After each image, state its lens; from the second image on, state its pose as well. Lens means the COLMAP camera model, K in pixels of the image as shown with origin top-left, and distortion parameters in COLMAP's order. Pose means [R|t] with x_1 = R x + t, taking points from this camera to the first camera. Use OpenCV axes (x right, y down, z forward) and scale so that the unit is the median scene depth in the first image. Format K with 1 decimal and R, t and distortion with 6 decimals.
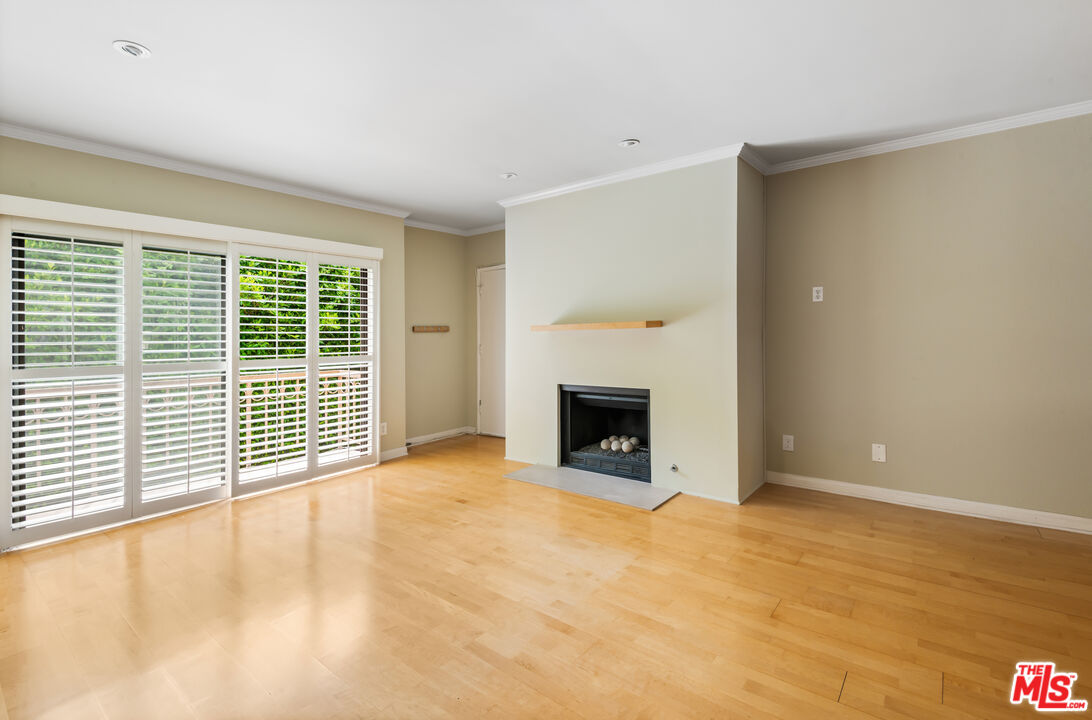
lens RADIAL K [[497.1, 0, 545.0], [0, 497.1, 334.5], [0, 0, 1]] dist [0.018160, -0.000116]
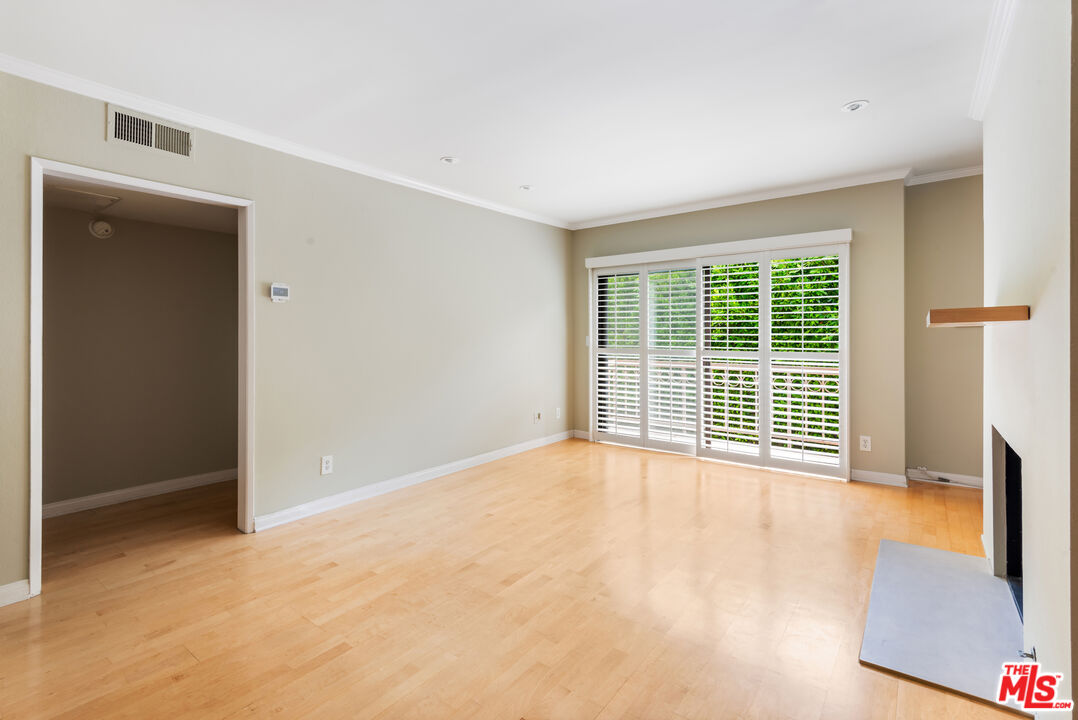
lens RADIAL K [[511.0, 0, 535.7], [0, 511.0, 326.9], [0, 0, 1]] dist [0.001538, 0.000174]
pose [[0.006060, -0.000879, -0.999981, 0.688008], [0.002906, 0.999995, -0.000861, -0.006597], [0.999977, -0.002900, 0.006062, 0.583328]]
